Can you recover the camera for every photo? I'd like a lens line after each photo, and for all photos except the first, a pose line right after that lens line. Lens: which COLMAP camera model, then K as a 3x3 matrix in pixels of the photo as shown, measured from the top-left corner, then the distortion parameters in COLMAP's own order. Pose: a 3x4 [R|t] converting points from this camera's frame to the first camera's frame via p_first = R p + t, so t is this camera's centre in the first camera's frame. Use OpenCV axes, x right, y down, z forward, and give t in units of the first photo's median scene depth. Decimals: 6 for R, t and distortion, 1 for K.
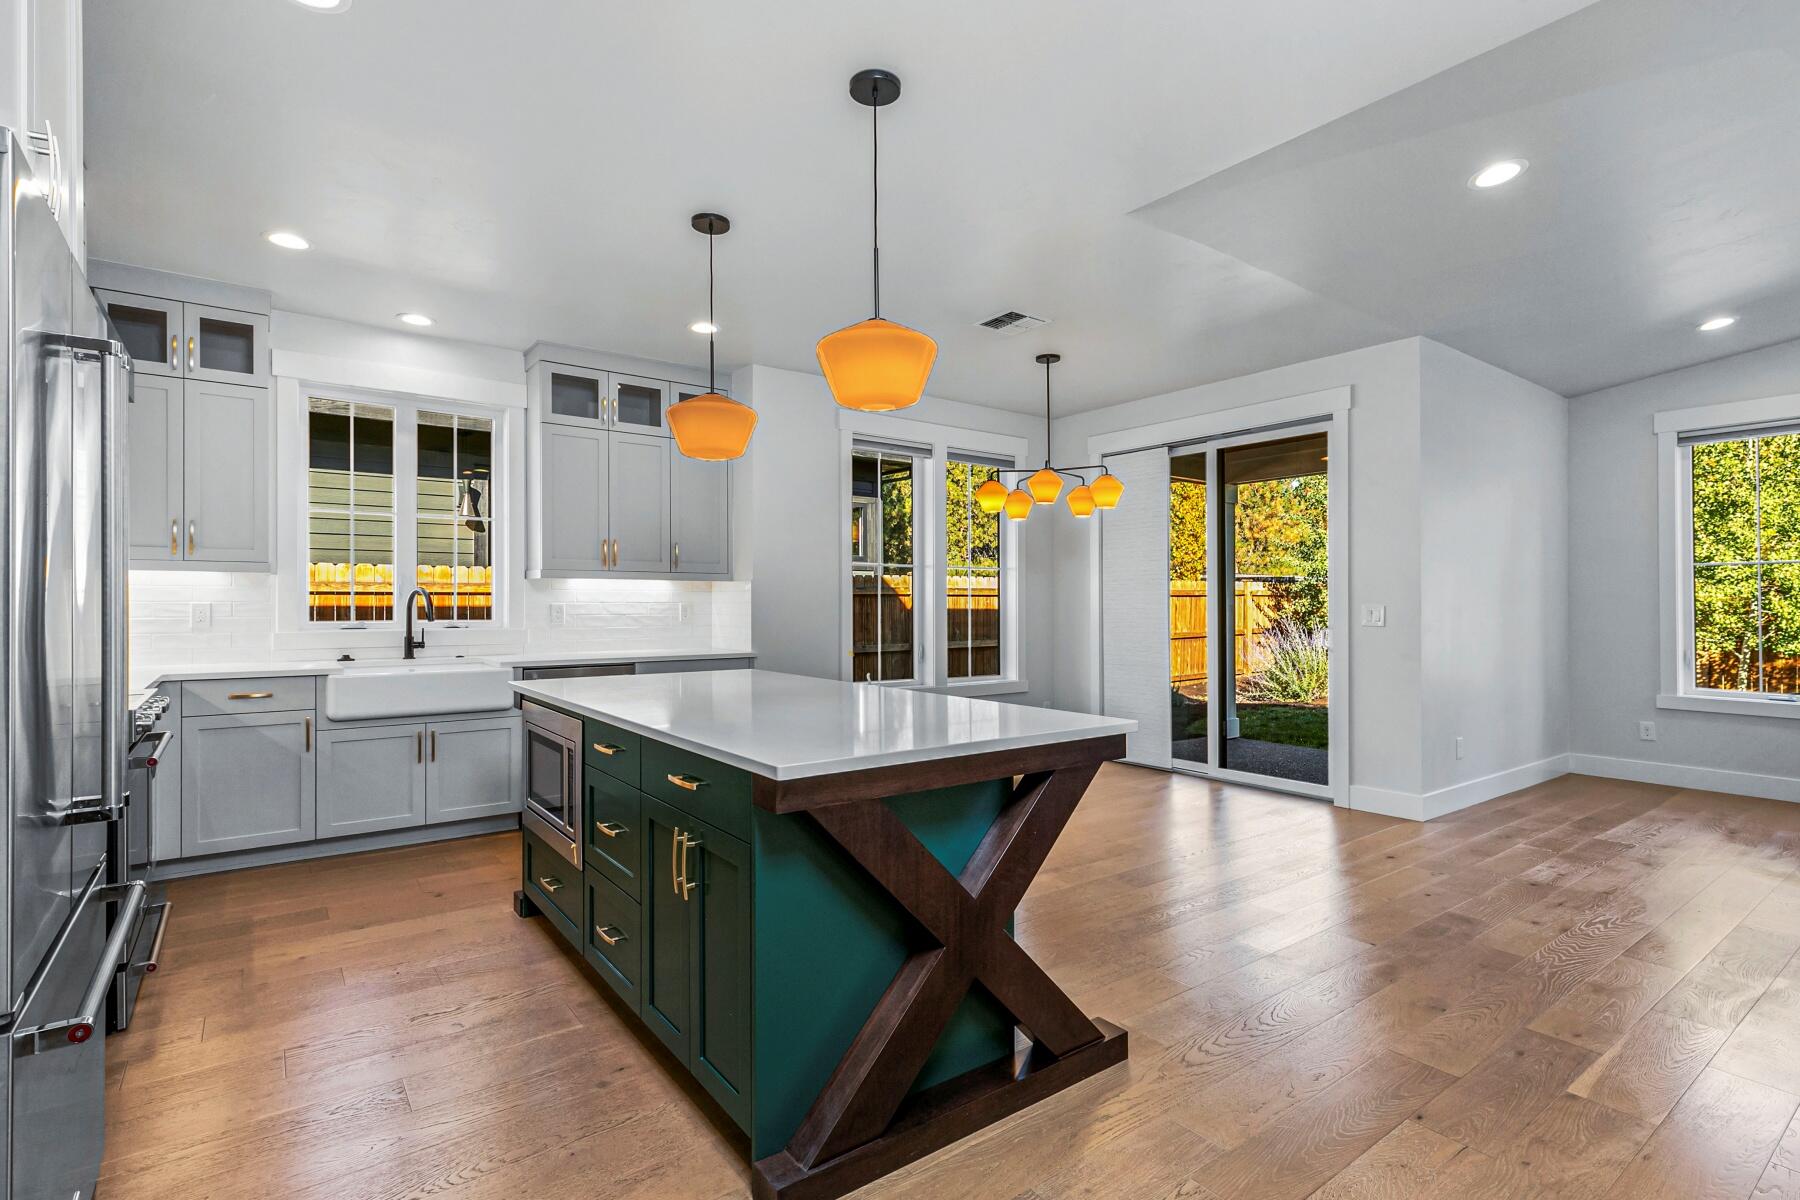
lens RADIAL K [[856.1, 0, 899.7], [0, 856.1, 597.0], [0, 0, 1]] dist [0.008170, -0.002504]
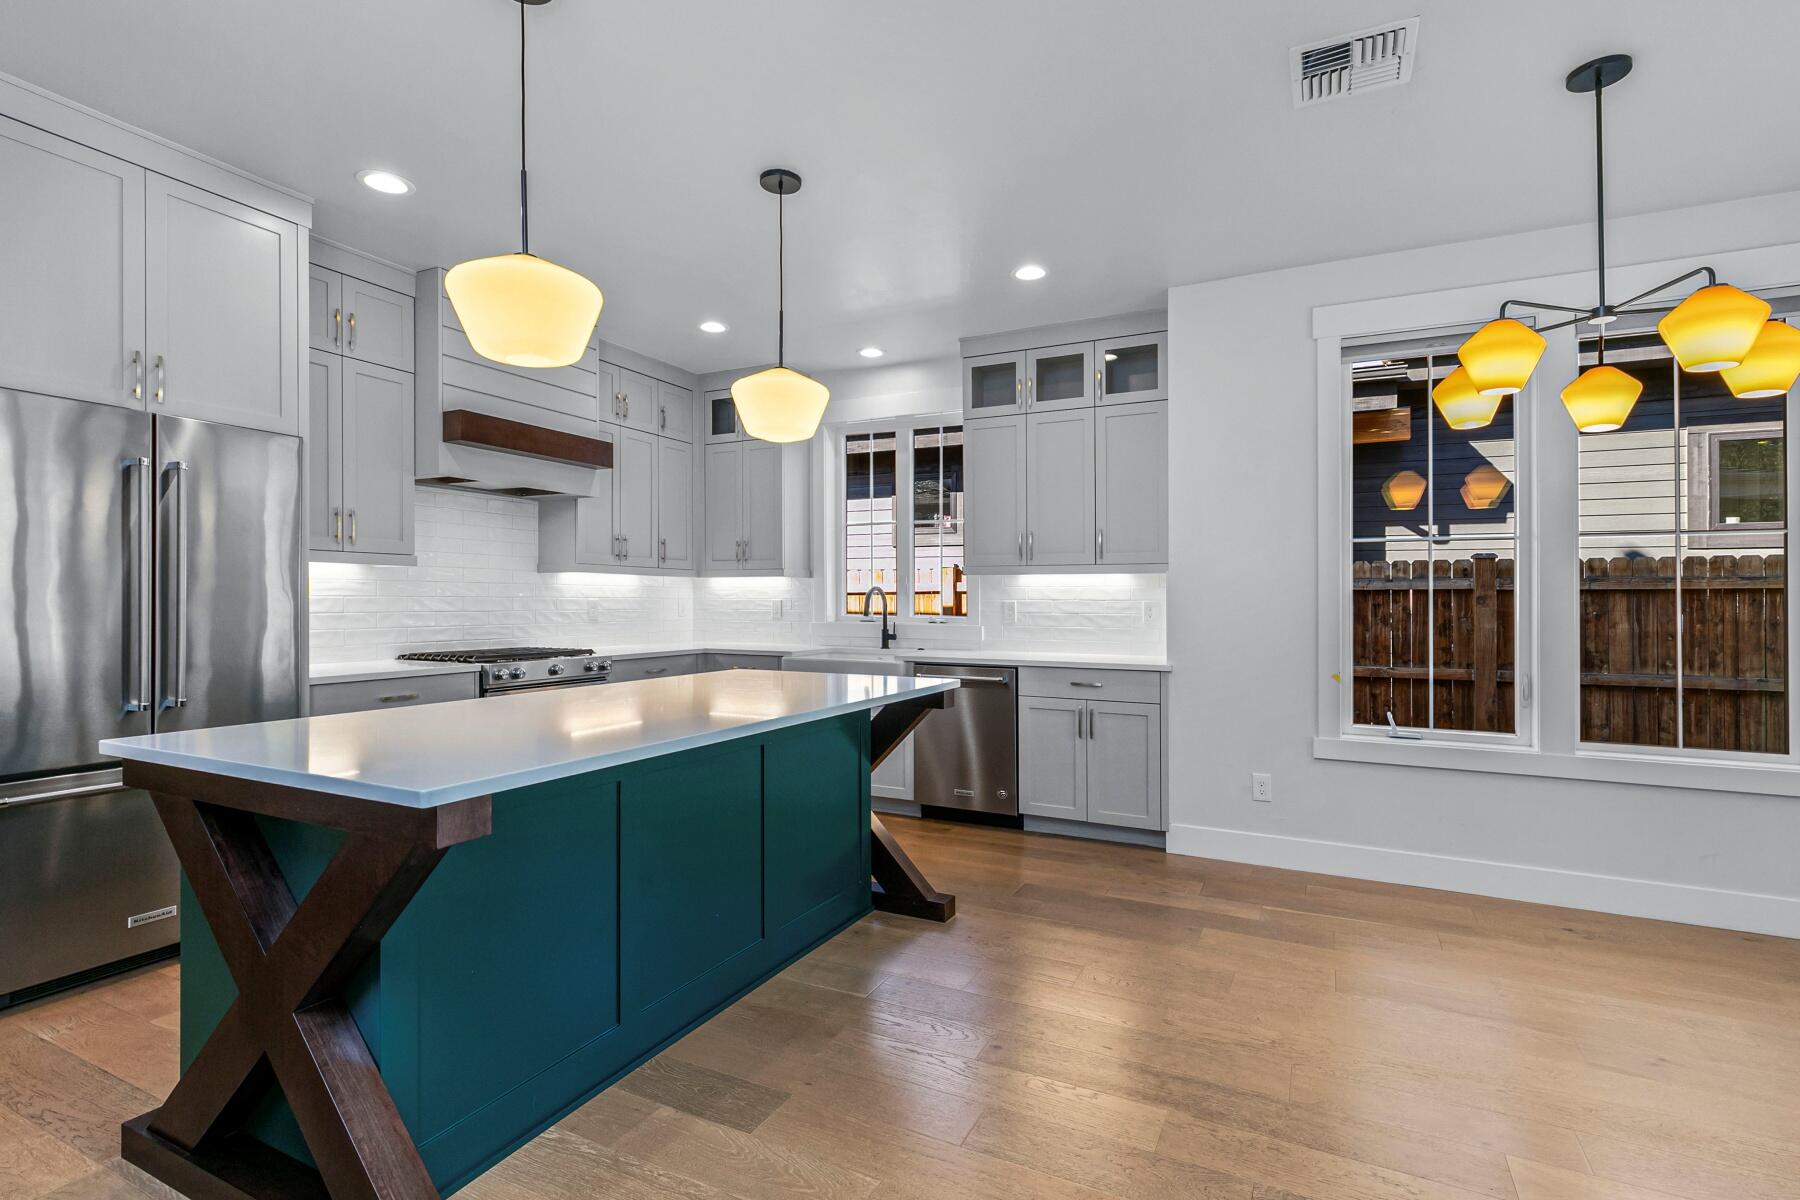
lens RADIAL K [[856.1, 0, 901.8], [0, 856.1, 610.4], [0, 0, 1]] dist [0.008170, -0.002504]
pose [[0.449347, 0.011317, -0.893285, 0.344358], [0.000850, 0.999914, 0.013096, 0.004440], [0.893357, -0.006643, 0.449299, 0.371861]]
